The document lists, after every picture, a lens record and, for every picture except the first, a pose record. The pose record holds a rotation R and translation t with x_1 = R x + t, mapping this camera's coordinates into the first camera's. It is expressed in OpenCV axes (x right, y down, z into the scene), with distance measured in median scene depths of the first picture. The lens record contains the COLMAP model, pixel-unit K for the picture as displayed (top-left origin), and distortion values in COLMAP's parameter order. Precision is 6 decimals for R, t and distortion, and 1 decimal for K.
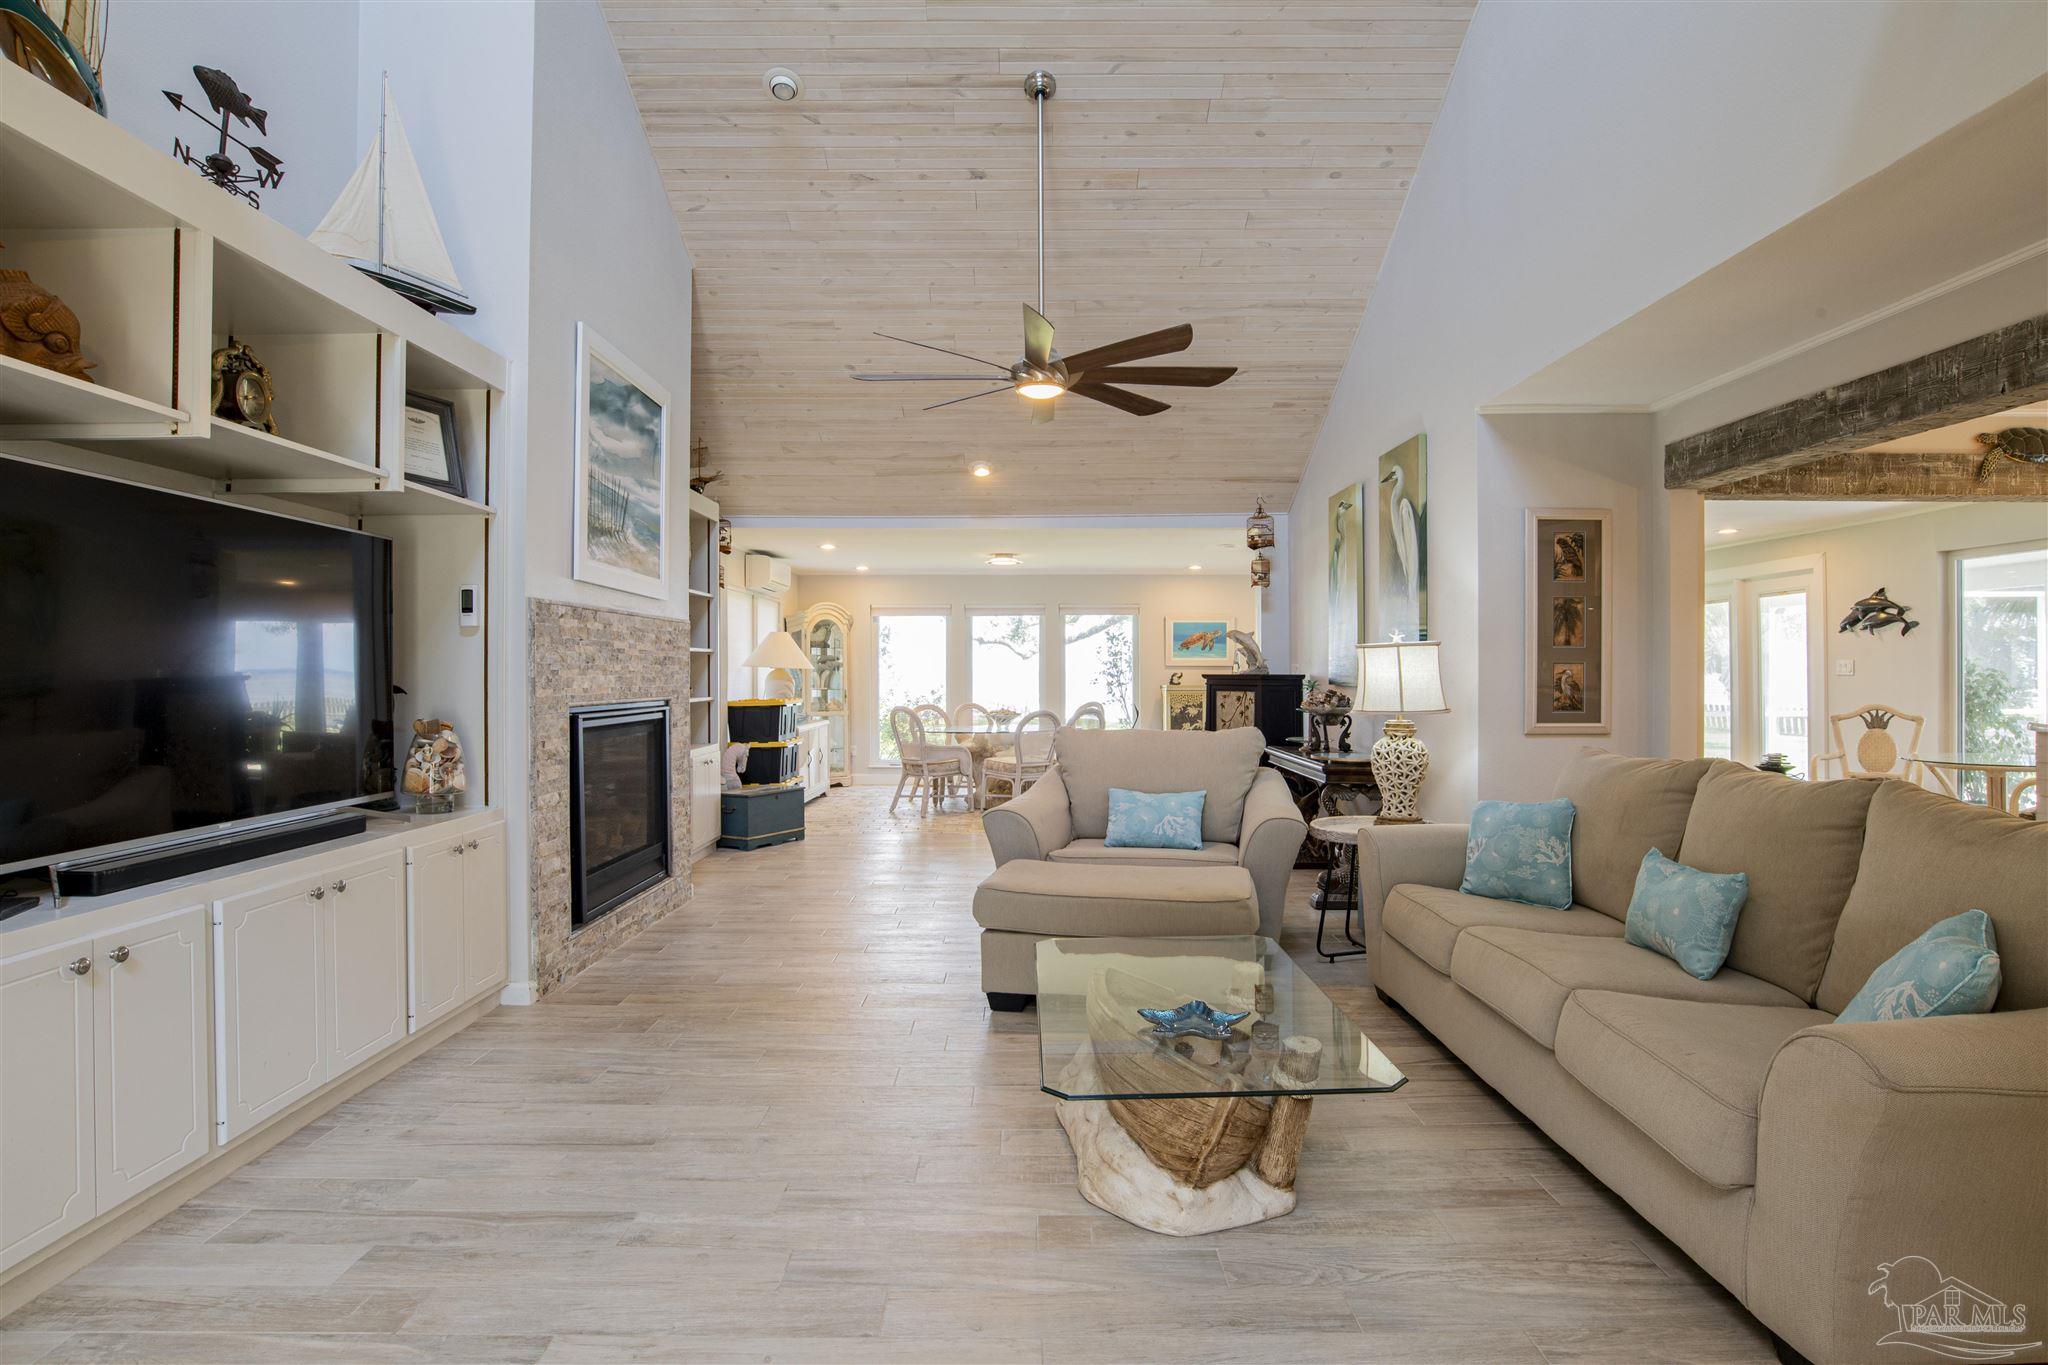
lens RADIAL K [[1043.2, 0, 1033.8], [0, 1043.2, 675.5], [0, 0, 1]] dist [-0.066052, 0.027396]
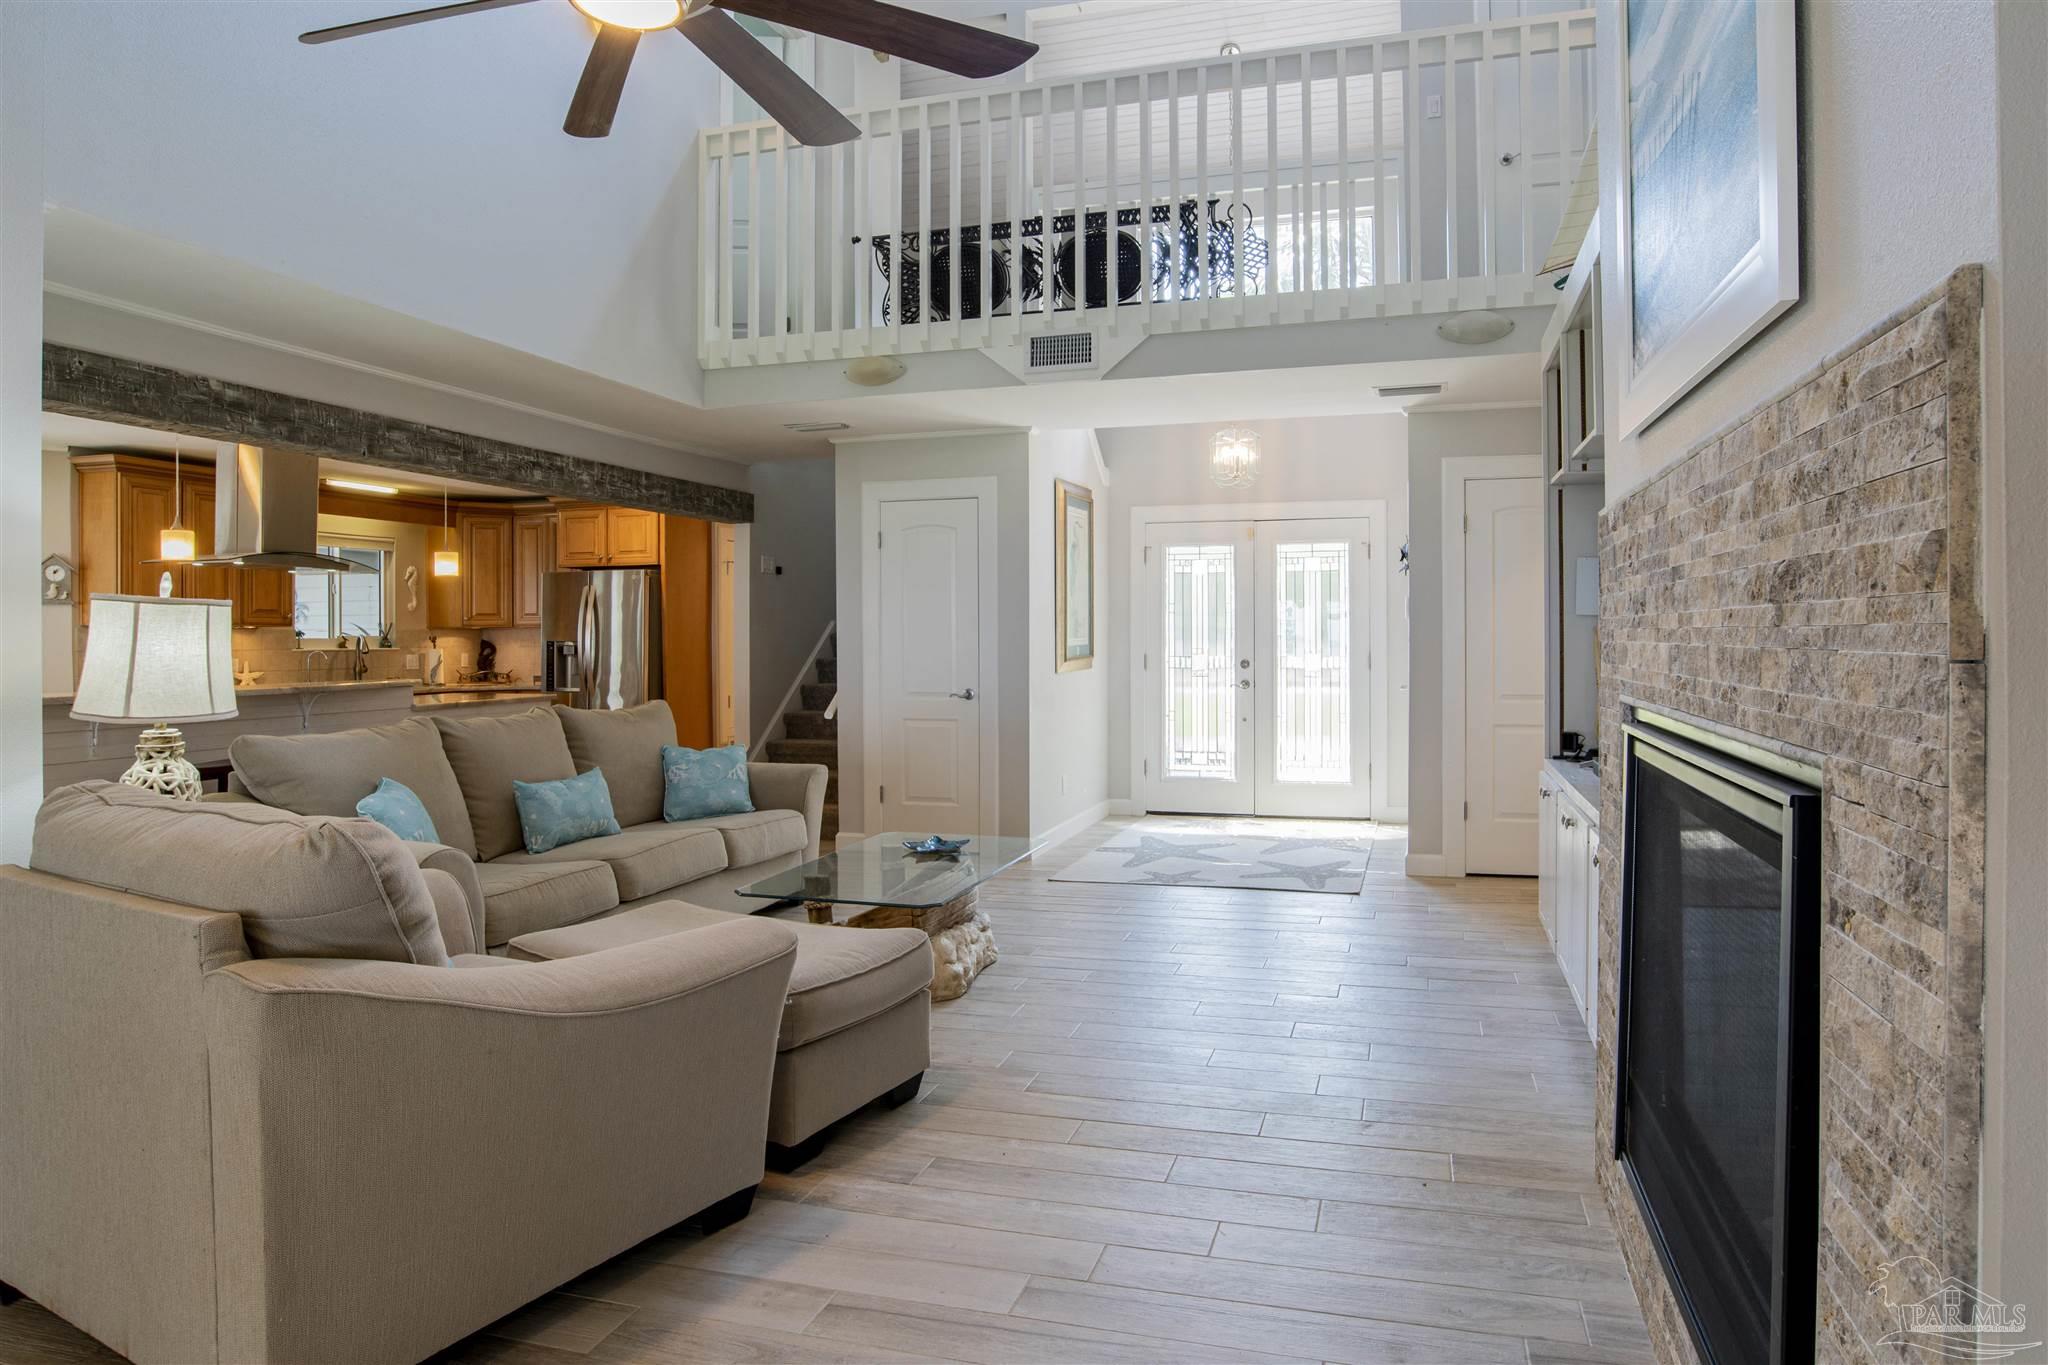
lens RADIAL K [[1167.4, 0, 1110.0], [0, 1167.4, 642.7], [0, 0, 1]] dist [-0.041720, 0.002863]
pose [[-0.966690, 0.008238, 0.255819, -0.323535], [0.010401, 0.999921, 0.007101, -0.005027], [-0.255741, 0.009525, -0.966699, 1.467888]]
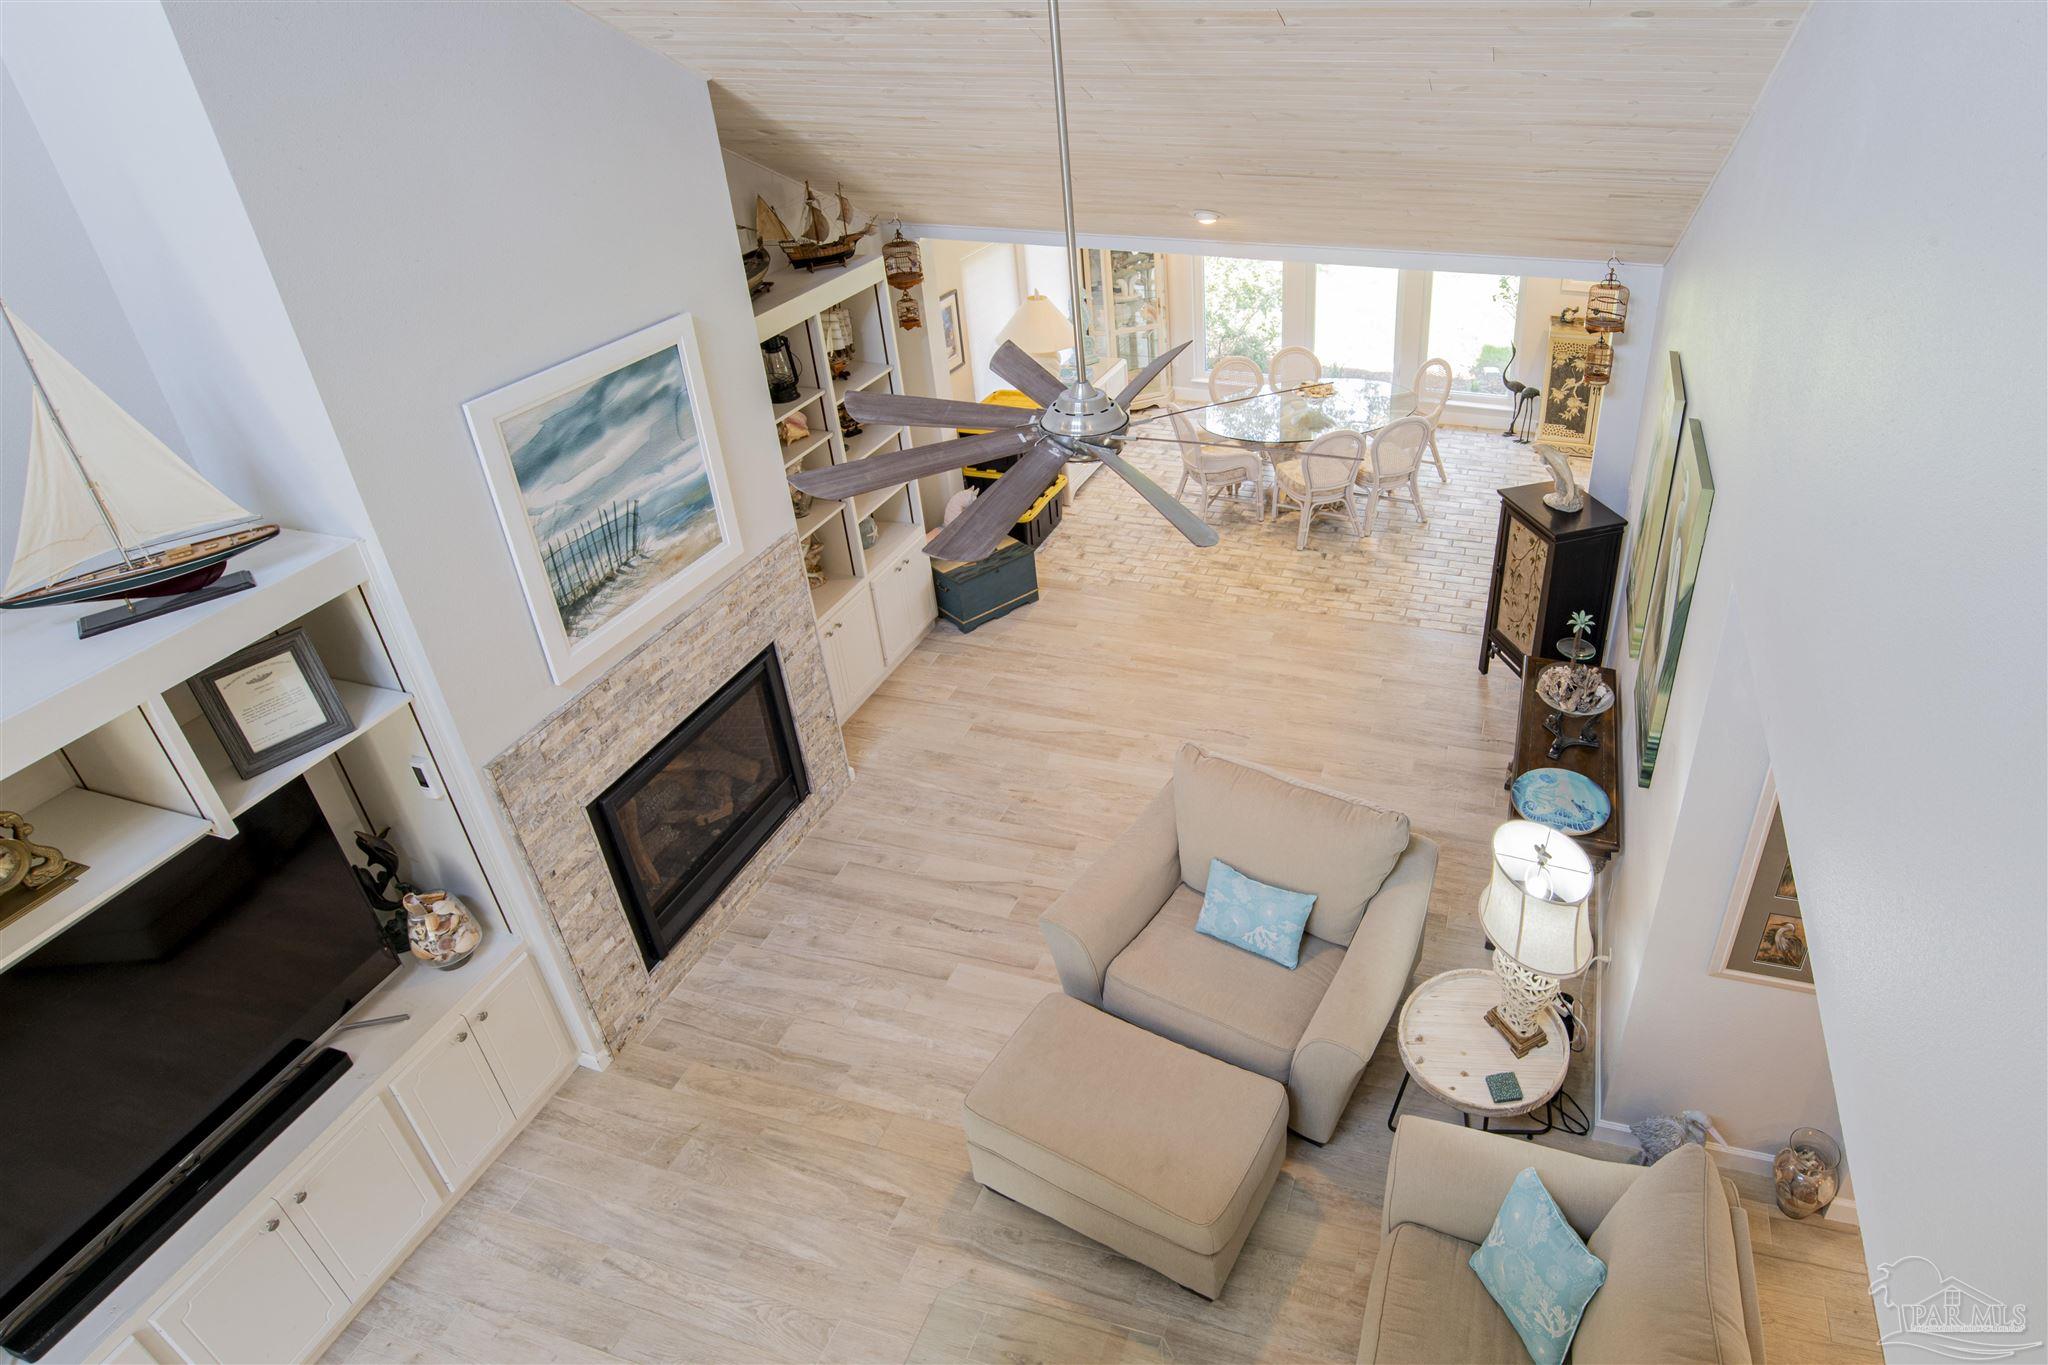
lens RADIAL K [[1153.0, 0, 1254.5], [0, 1153.0, 554.8], [0, 0, 1]] dist [-0.063915, 0.018963]
pose [[0.966287, 0.124779, -0.225210, 0.307435], [-0.001591, 0.877590, 0.479410, -0.603494], [0.257463, -0.462889, 0.848202, 0.360331]]
